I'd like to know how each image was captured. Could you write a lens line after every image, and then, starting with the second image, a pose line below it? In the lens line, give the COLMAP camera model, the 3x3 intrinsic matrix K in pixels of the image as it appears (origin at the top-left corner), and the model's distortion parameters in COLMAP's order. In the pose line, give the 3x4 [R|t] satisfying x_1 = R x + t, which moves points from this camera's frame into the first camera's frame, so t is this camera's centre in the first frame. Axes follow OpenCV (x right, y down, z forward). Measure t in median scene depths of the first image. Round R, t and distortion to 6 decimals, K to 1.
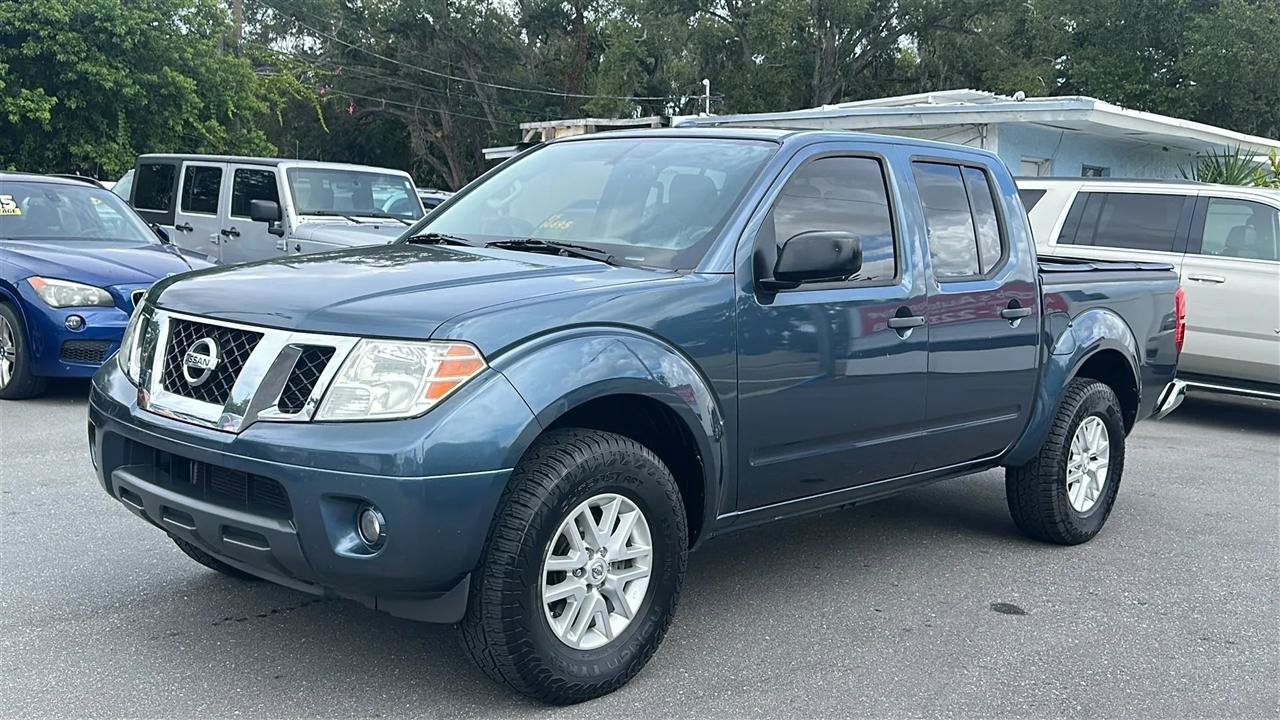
lens RADIAL K [[1303.5, 0, 640.0], [0, 1303.5, 360.0], [0, 0, 1]] dist [0.186013, -0.424666]
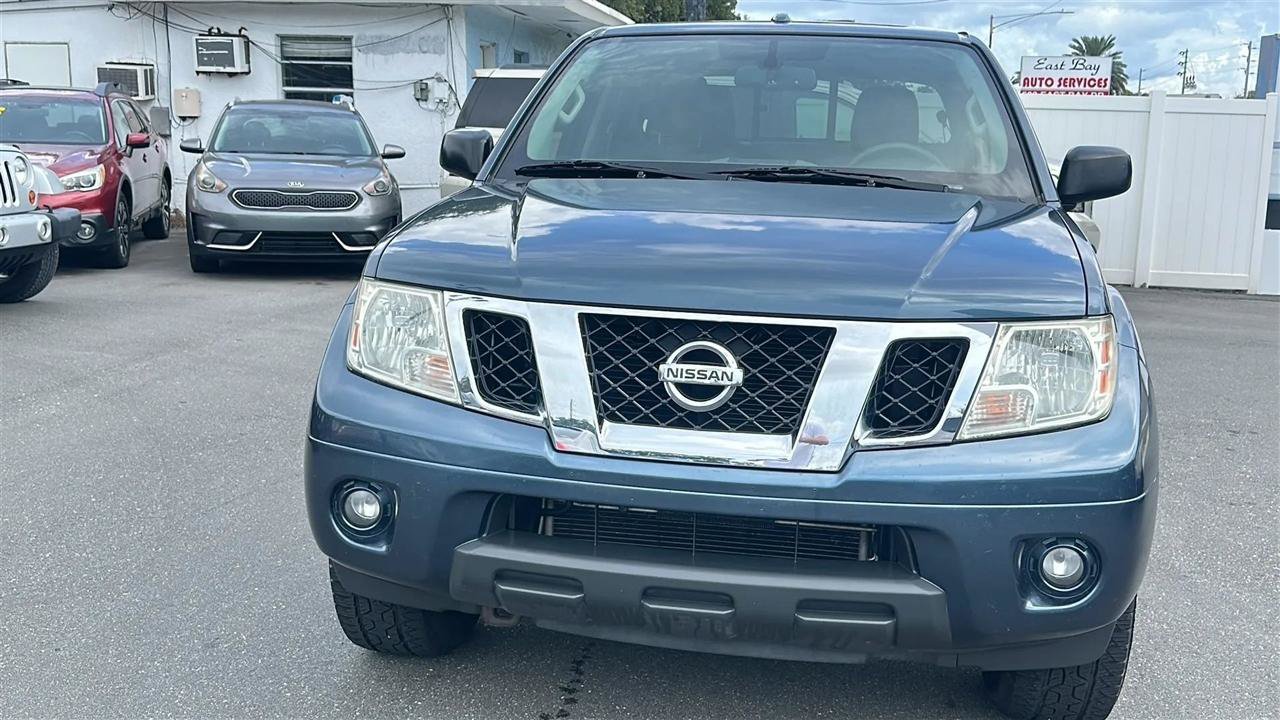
lens RADIAL K [[1288.4, 0, 640.0], [0, 1288.4, 360.0], [0, 0, 1]] dist [0.172272, -0.401023]
pose [[0.835775, -0.115734, 0.536736, -0.554618], [0.064045, 0.991409, 0.114045, -0.066284], [-0.545324, -0.060941, 0.836007, 0.347664]]
